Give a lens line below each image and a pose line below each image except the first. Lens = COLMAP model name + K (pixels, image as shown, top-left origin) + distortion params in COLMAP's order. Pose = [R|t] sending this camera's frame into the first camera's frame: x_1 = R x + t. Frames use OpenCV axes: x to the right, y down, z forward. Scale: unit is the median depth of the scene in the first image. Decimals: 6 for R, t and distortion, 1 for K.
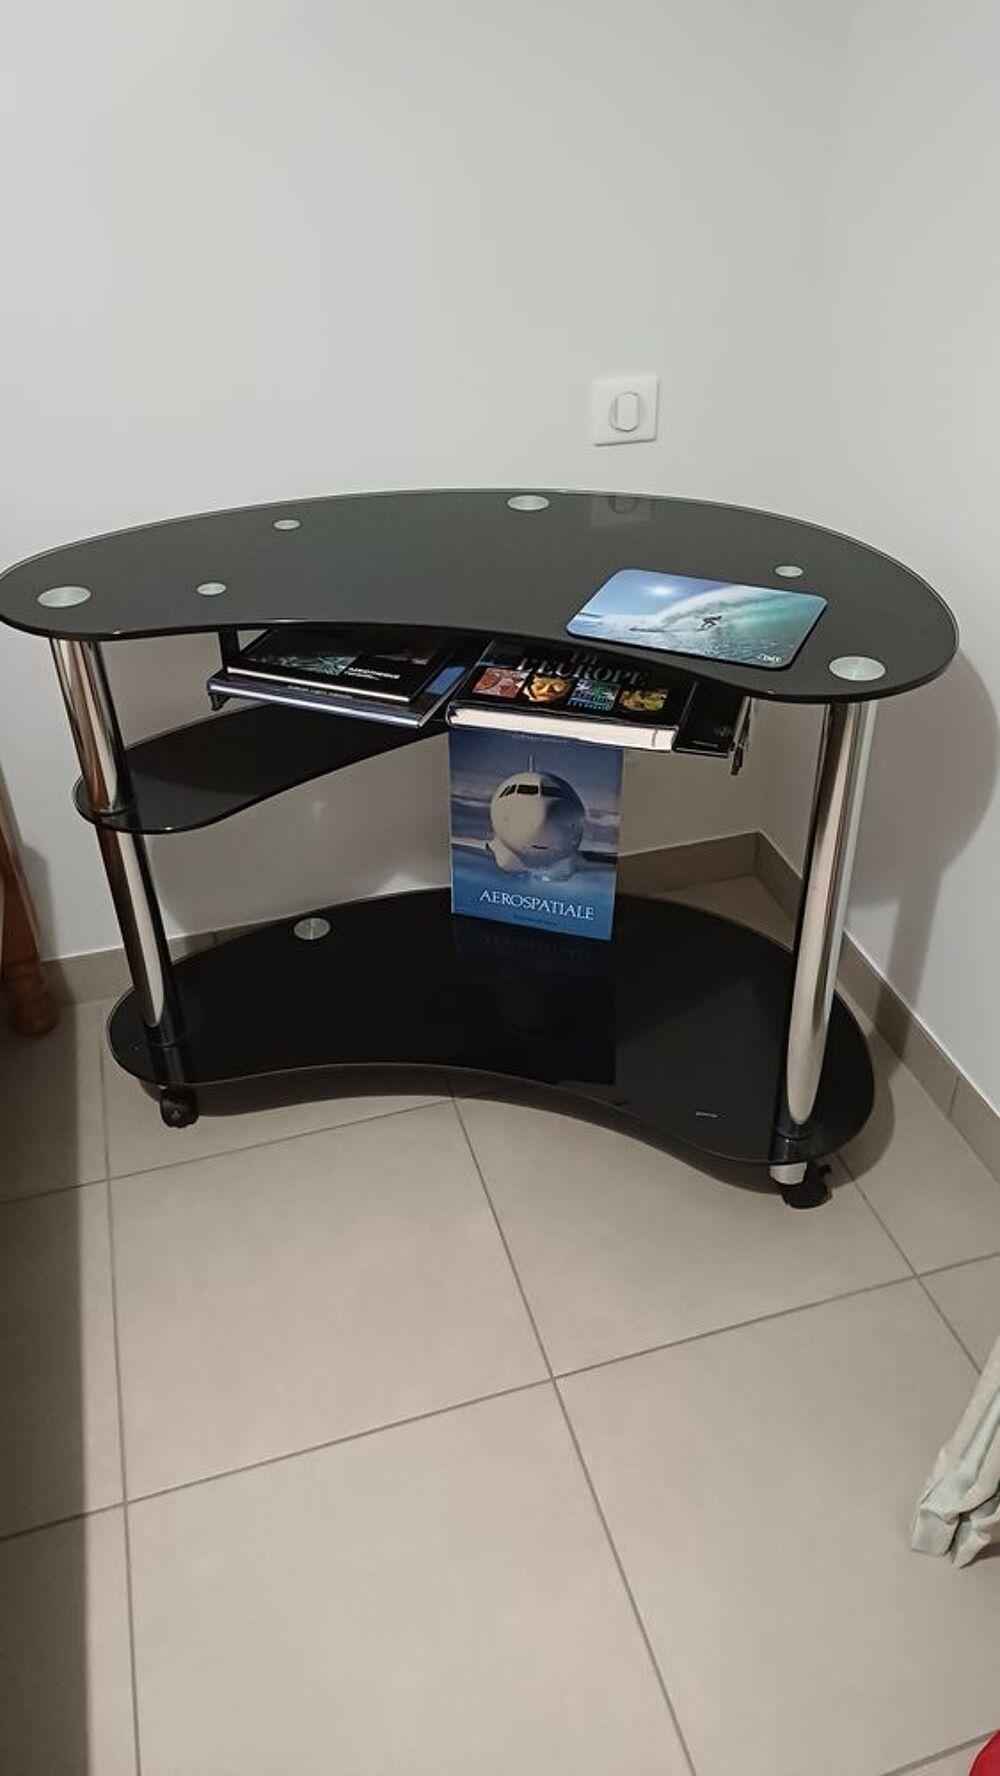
lens RADIAL K [[1267.2, 0, 500.0], [0, 1267.2, 888.0], [0, 0, 1]] dist [0.009696, -0.003321]
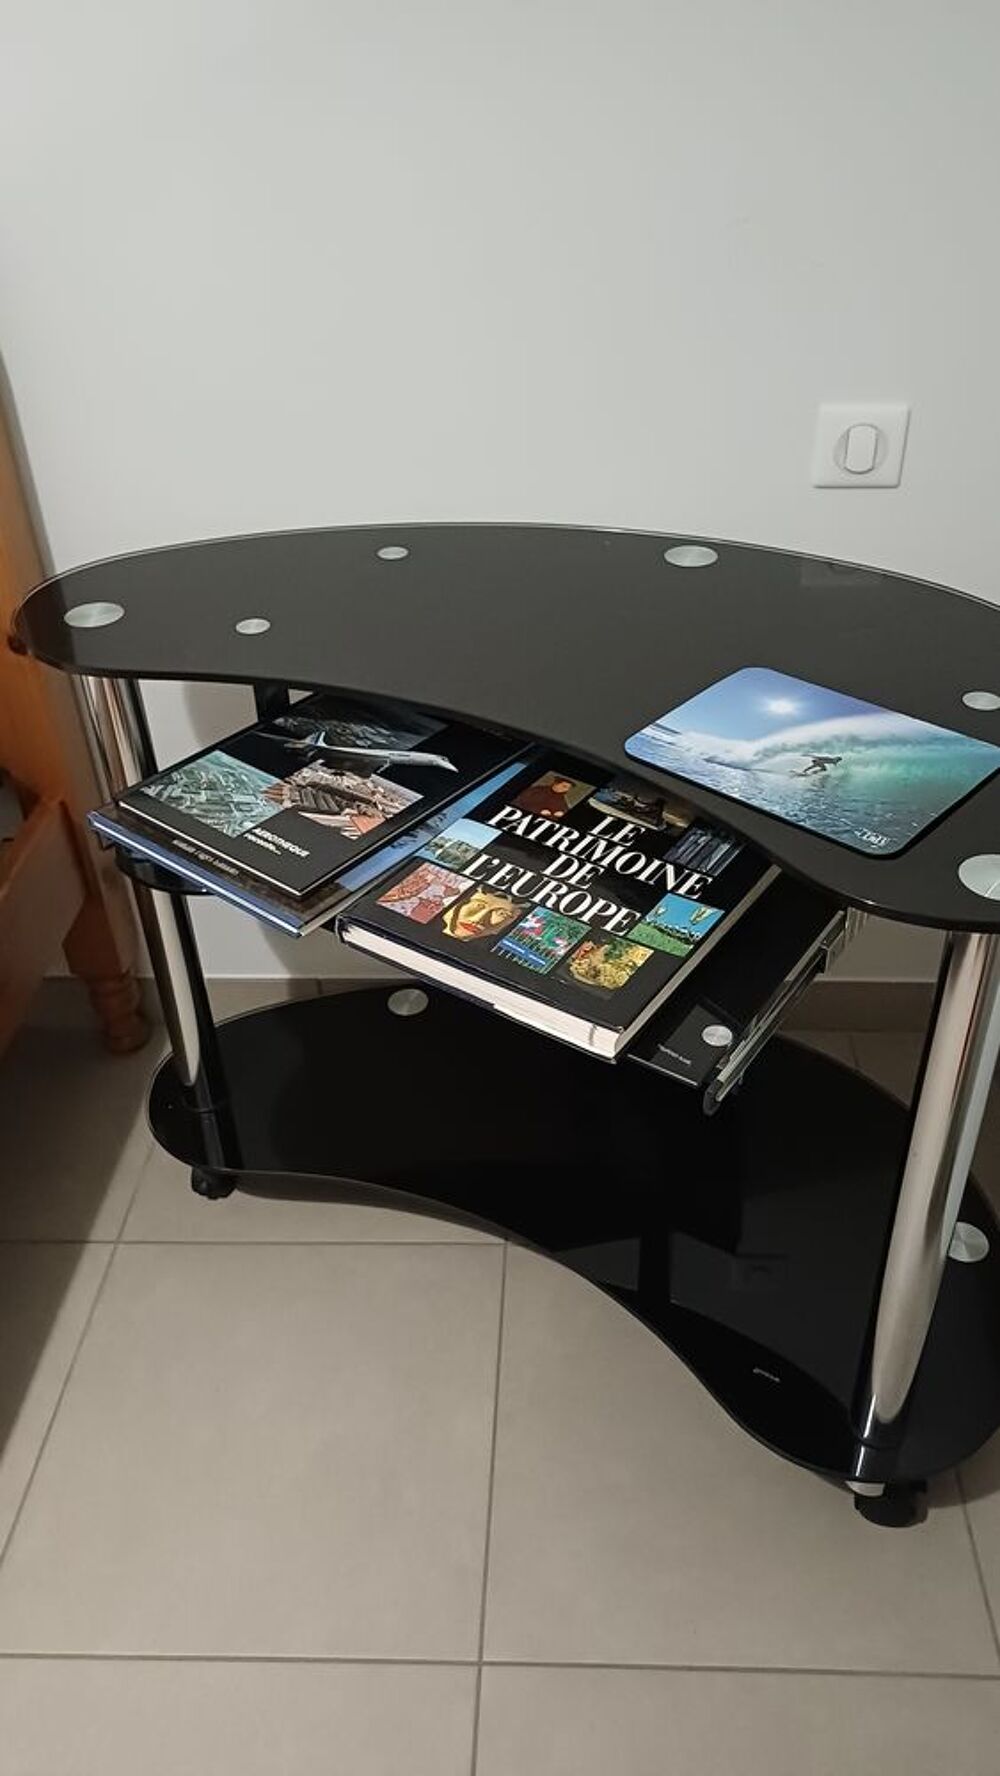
lens RADIAL K [[1267.2, 0, 500.0], [0, 1267.2, 888.0], [0, 0, 1]] dist [0.009696, -0.003321]
pose [[0.946495, 0.178549, -0.268828, 0.183330], [-0.173895, 0.983901, 0.041231, -0.127867], [0.271861, 0.007723, 0.962305, 0.237910]]
